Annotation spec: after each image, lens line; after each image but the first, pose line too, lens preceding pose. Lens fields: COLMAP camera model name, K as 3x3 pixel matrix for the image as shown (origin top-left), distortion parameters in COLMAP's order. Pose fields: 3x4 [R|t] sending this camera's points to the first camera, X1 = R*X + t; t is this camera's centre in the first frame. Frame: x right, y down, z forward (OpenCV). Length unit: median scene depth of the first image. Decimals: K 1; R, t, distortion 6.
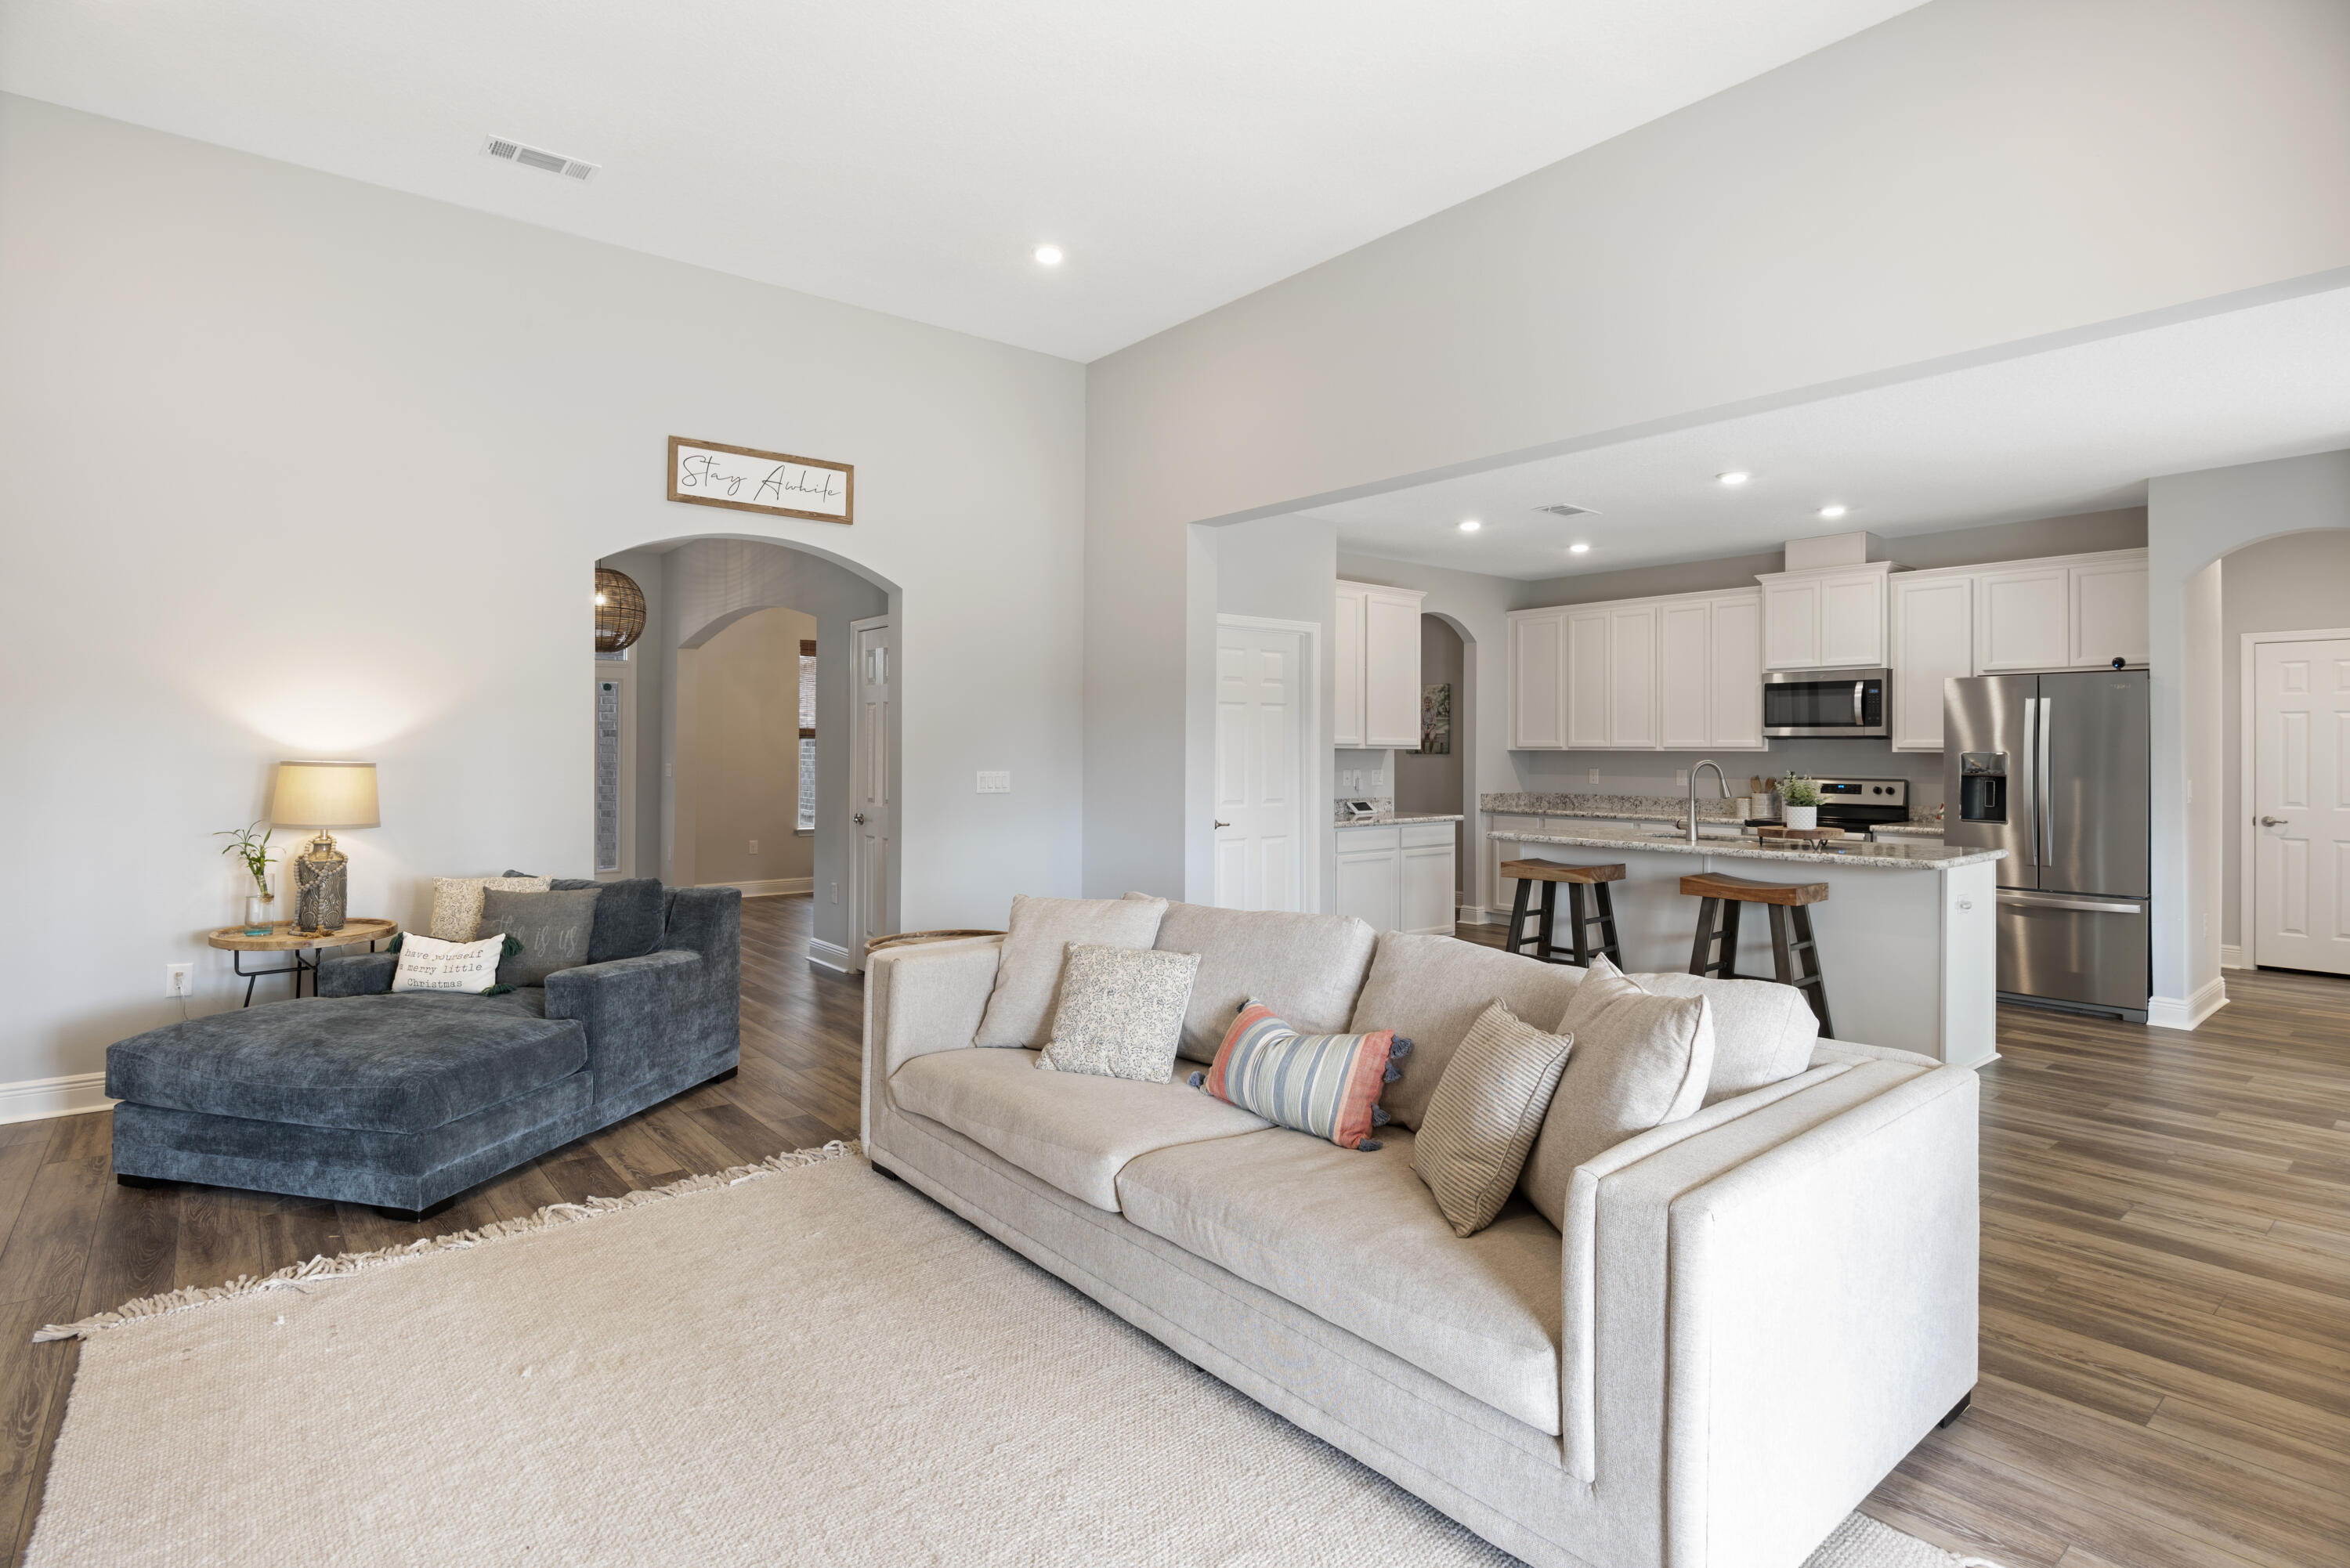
lens RADIAL K [[1173.9, 0, 1176.4], [0, 1173.9, 748.8], [0, 0, 1]] dist [-0.020048, -0.000009]
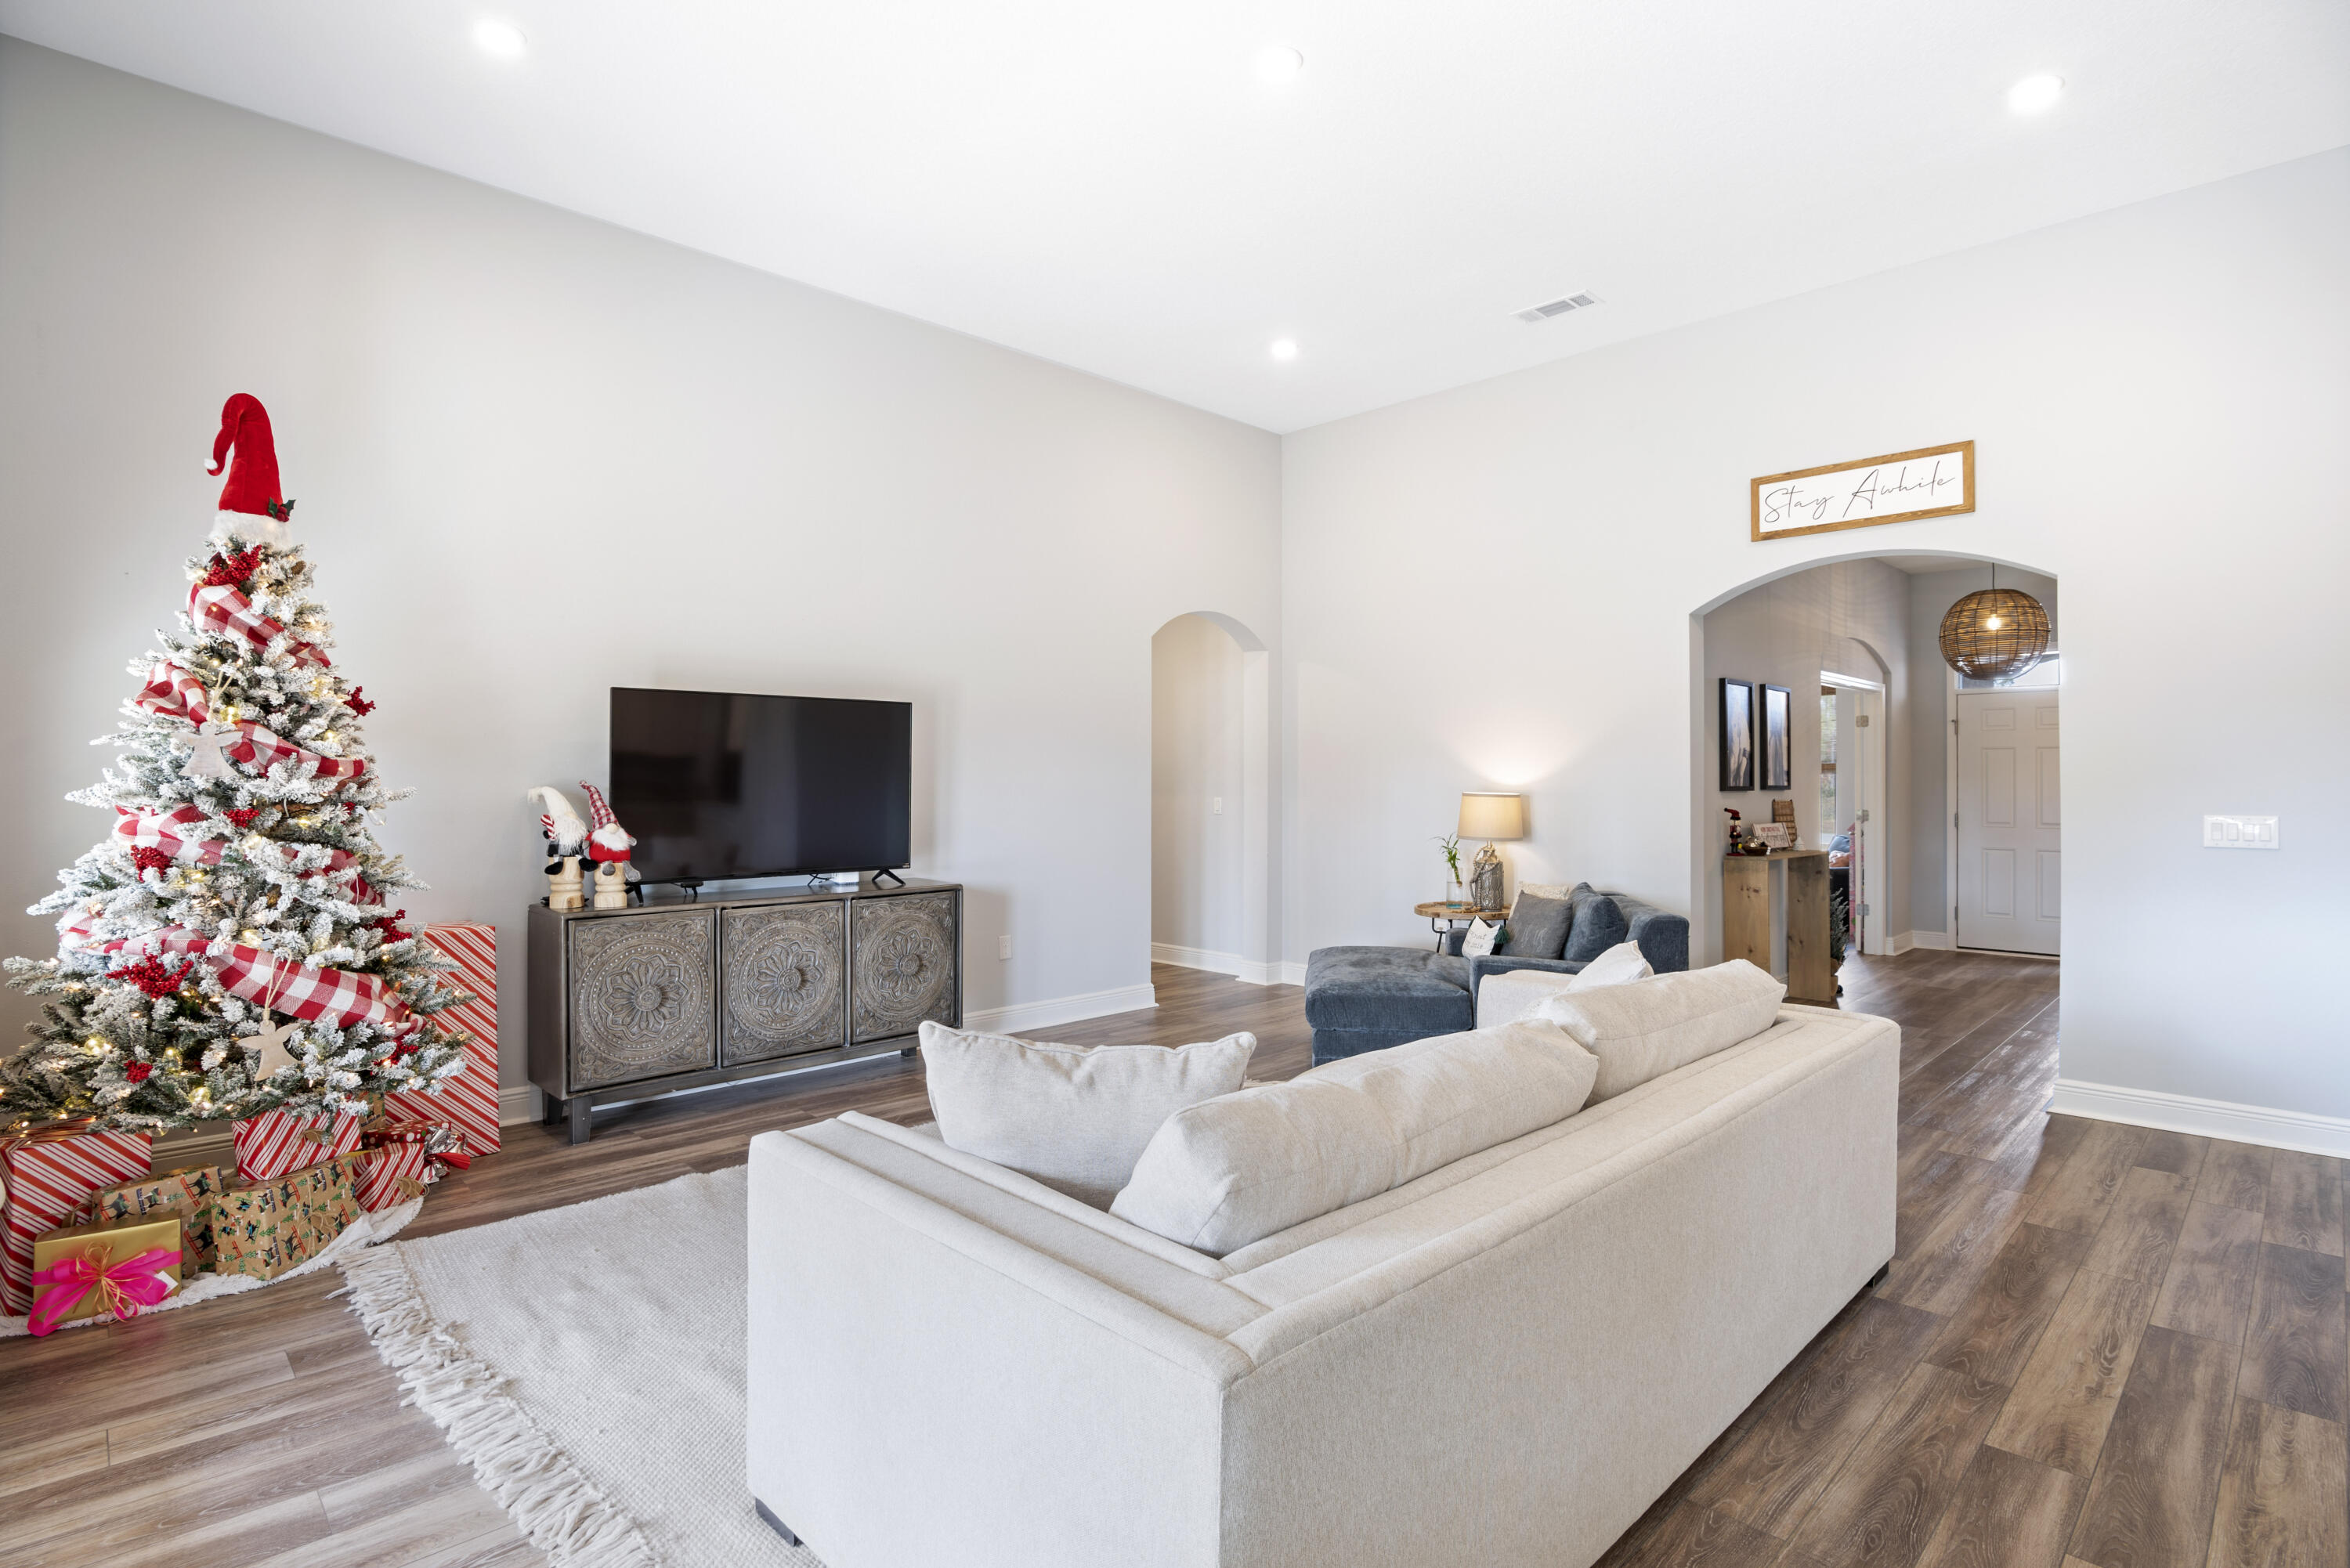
lens RADIAL K [[1167.2, 0, 1175.0], [0, 1167.2, 784.0], [0, 0, 1]] dist [-0.024790, -0.000099]
pose [[0.077354, -0.002136, -0.997001, 0.538649], [0.001058, 0.999997, -0.002060, 0.001966], [0.997003, -0.000895, 0.077356, 0.412451]]
